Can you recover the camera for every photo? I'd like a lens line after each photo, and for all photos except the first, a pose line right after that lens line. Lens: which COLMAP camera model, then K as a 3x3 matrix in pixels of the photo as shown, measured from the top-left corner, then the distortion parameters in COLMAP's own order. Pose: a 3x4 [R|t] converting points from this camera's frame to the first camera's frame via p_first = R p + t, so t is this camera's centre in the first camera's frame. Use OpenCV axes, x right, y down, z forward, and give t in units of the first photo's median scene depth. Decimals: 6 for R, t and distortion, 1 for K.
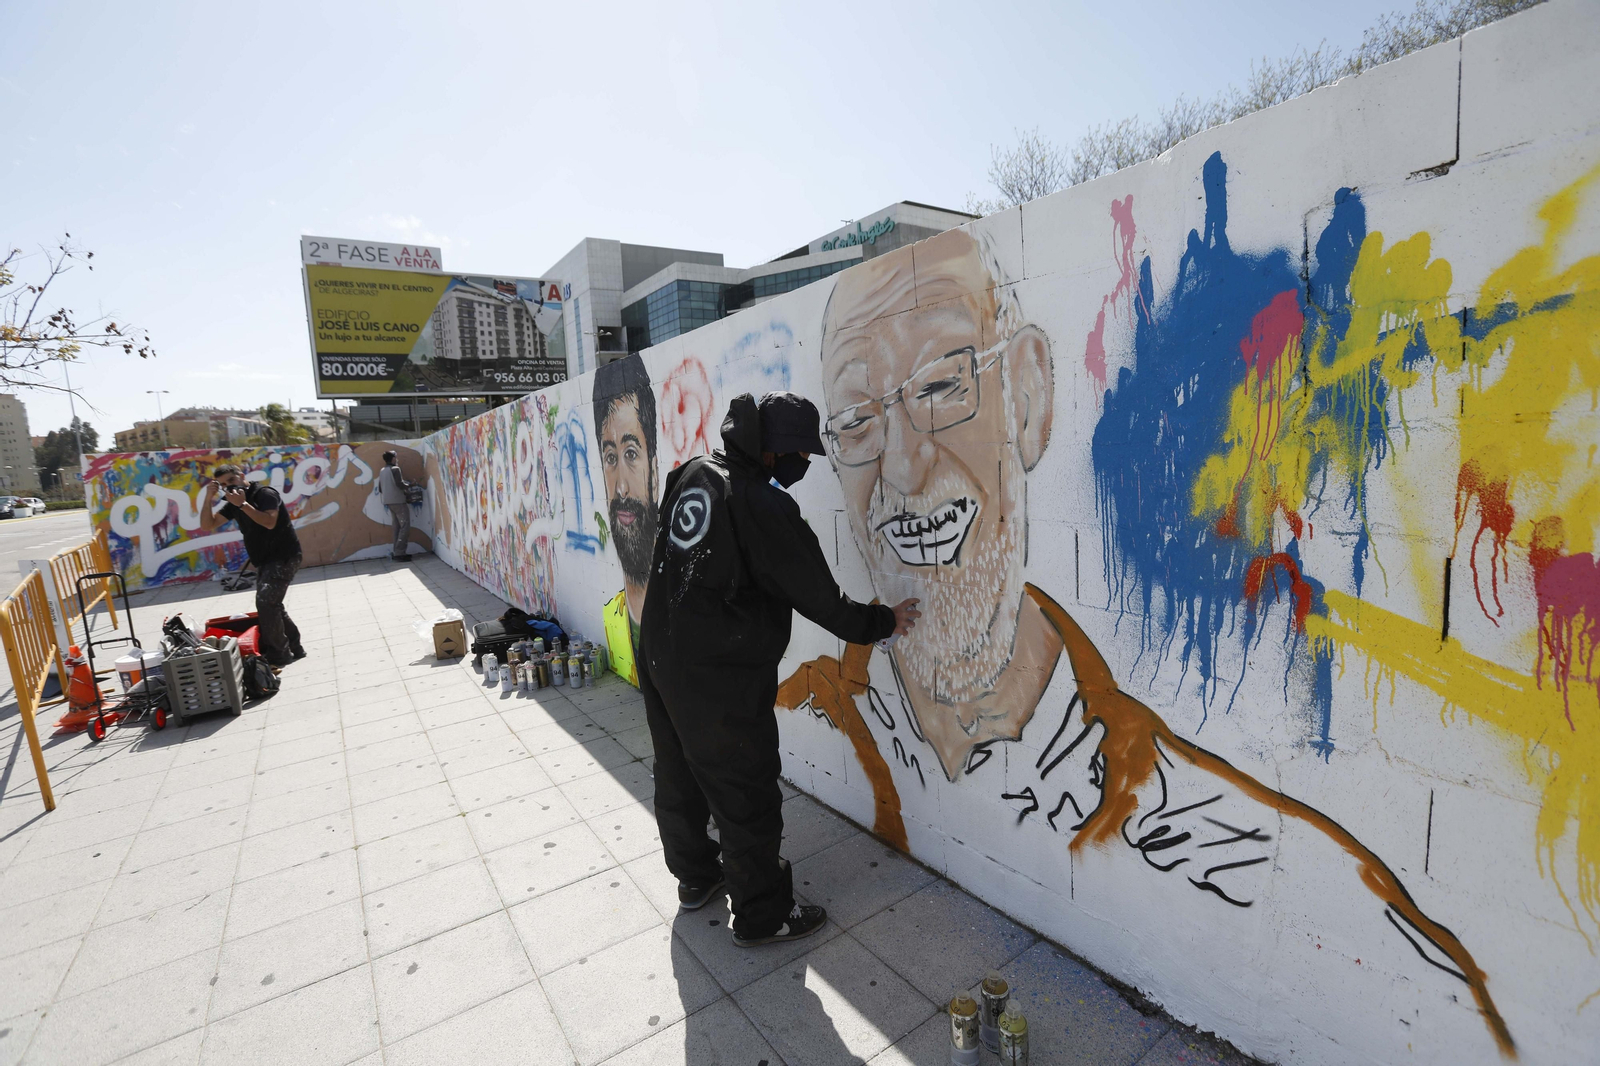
lens RADIAL K [[744.1, 0, 809.2], [0, 744.1, 541.2], [0, 0, 1]] dist [-0.082312, 0.035526]
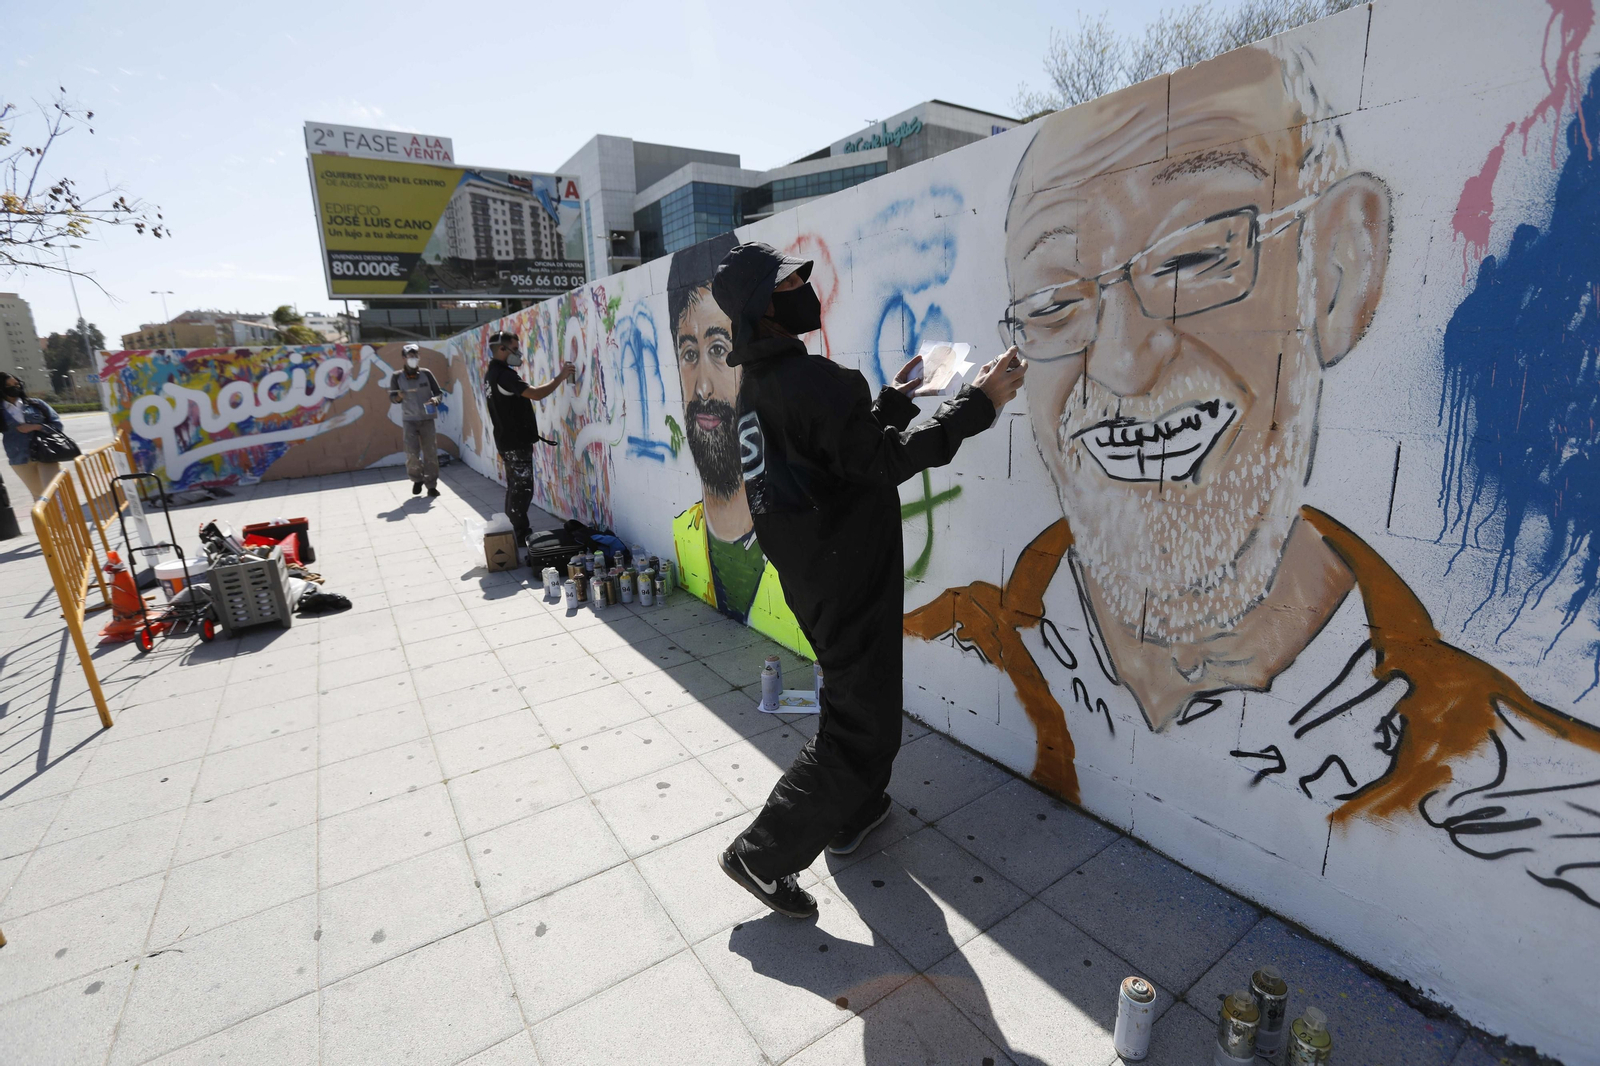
lens RADIAL K [[740.5, 0, 807.2], [0, 740.5, 542.7], [0, 0, 1]] dist [-0.078650, 0.031559]
pose [[0.999633, 0.024496, -0.011549, -0.051008], [-0.023011, 0.993131, 0.114720, 0.003788], [0.014280, -0.114412, 0.993331, 0.040516]]
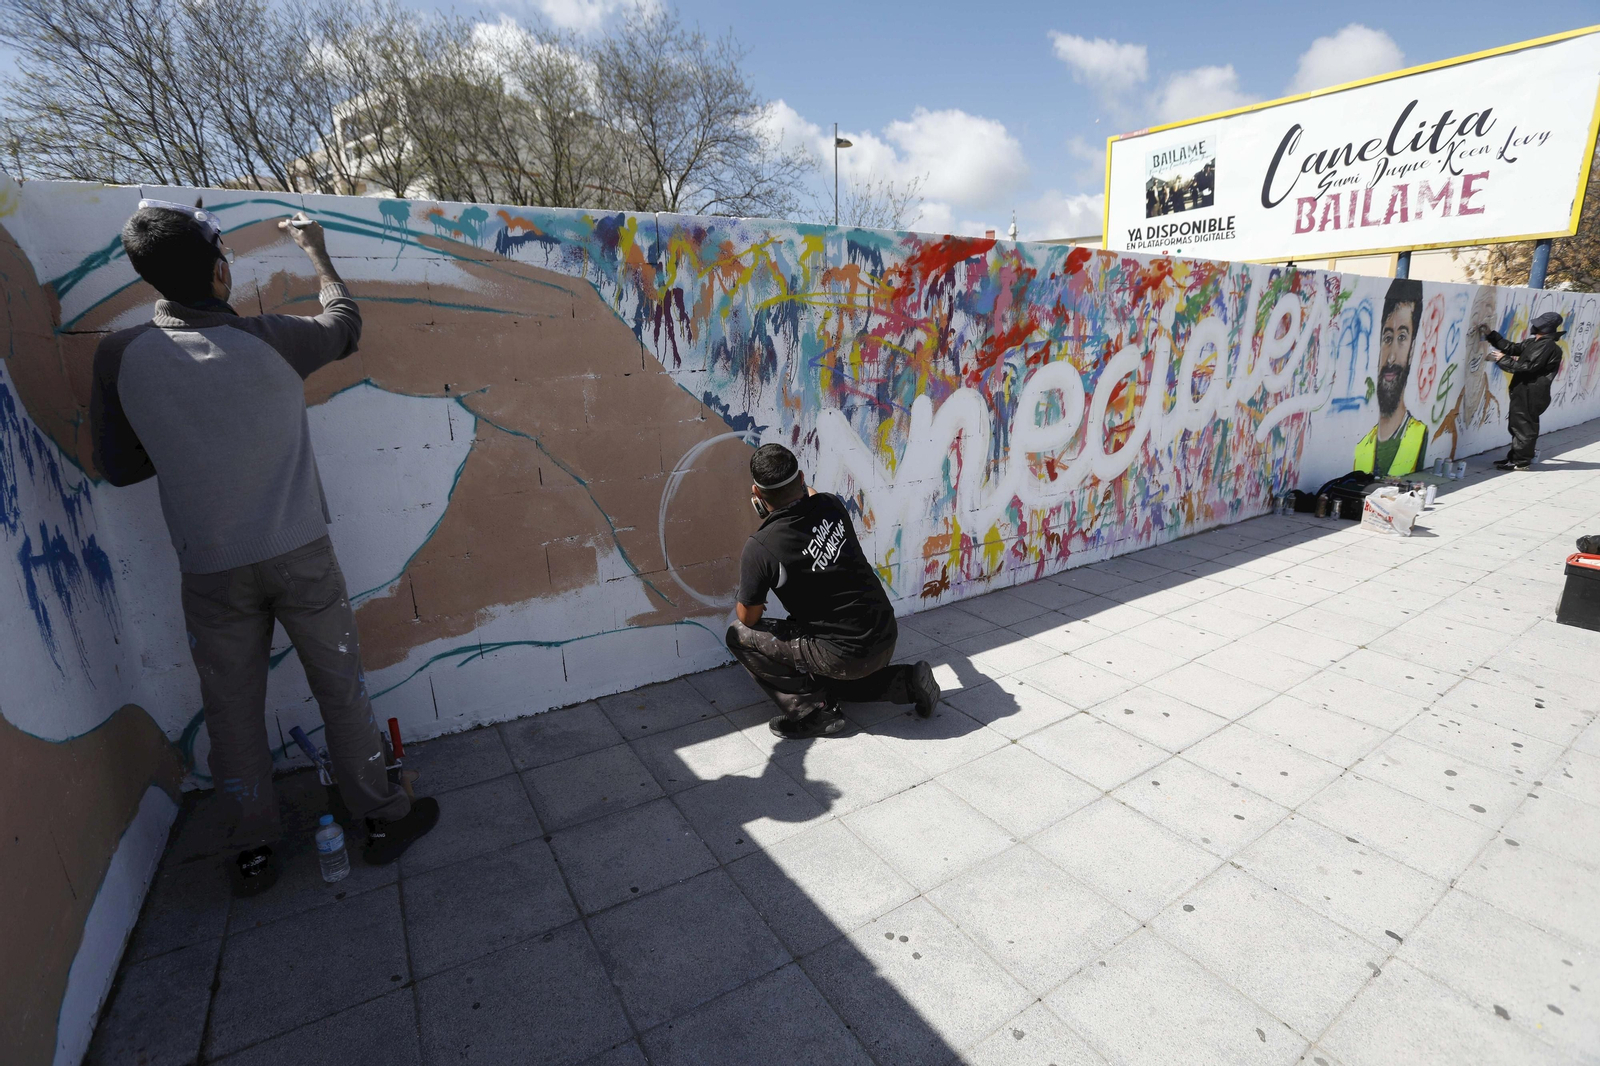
lens RADIAL K [[740.5, 0, 807.2], [0, 740.5, 542.7], [0, 0, 1]] dist [-0.078650, 0.031559]
pose [[0.028098, -0.198328, 0.979733, -0.868553], [0.151134, 0.969695, 0.191962, -0.079115], [-0.988114, 0.142677, 0.057221, 1.022925]]
